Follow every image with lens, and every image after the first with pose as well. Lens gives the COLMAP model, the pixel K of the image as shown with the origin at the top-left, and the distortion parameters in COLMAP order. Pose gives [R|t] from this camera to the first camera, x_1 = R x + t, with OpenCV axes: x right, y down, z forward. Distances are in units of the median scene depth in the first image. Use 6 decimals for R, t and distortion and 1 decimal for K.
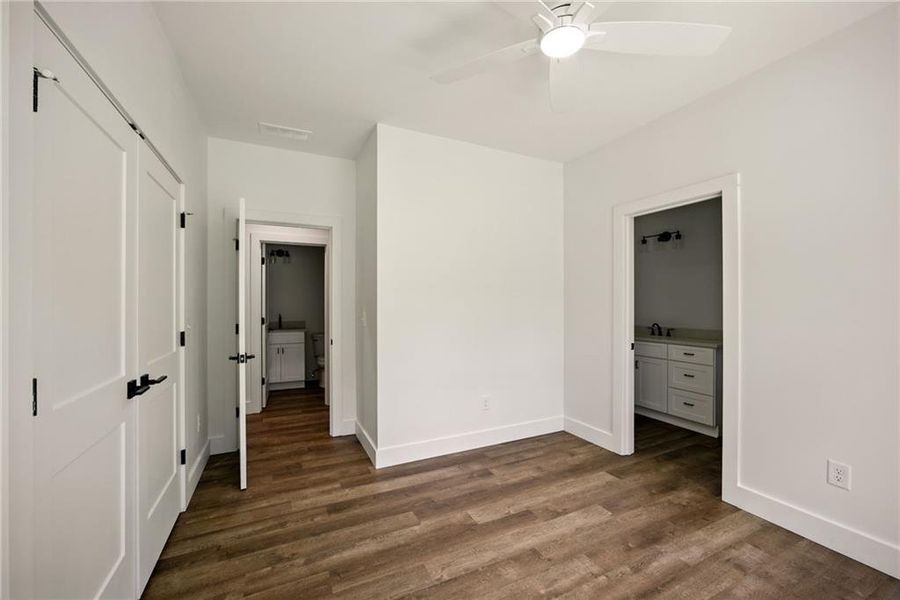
lens RADIAL K [[361.4, 0, 447.1], [0, 361.4, 298.8], [0, 0, 1]] dist [-0.000882, 0.000161]
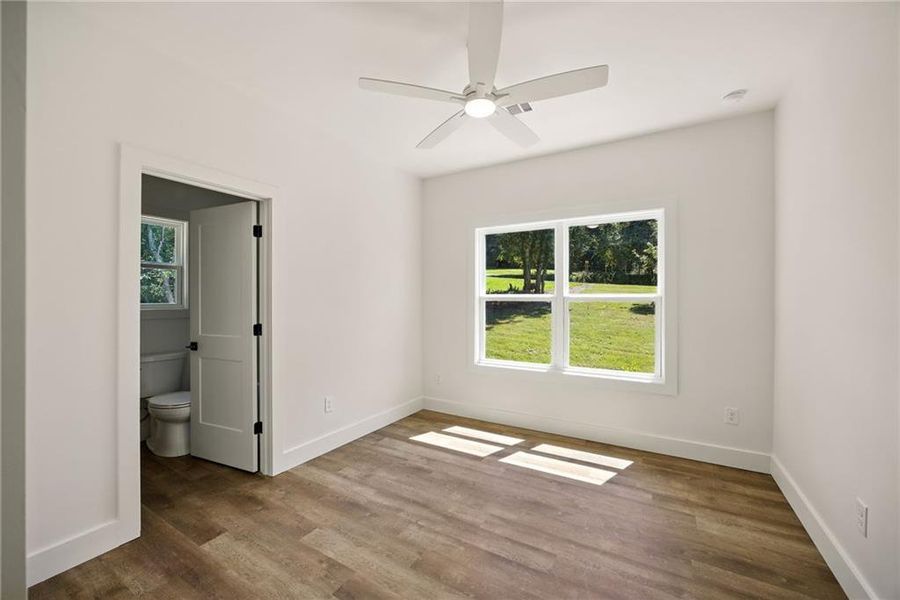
lens RADIAL K [[361.4, 0, 447.1], [0, 361.4, 298.8], [0, 0, 1]] dist [-0.000882, 0.000161]
pose [[-0.550808, 0.000460, 0.834632, -0.542844], [-0.006202, 0.999970, -0.004645, 0.008857], [-0.834609, -0.007735, -0.550789, 1.342914]]
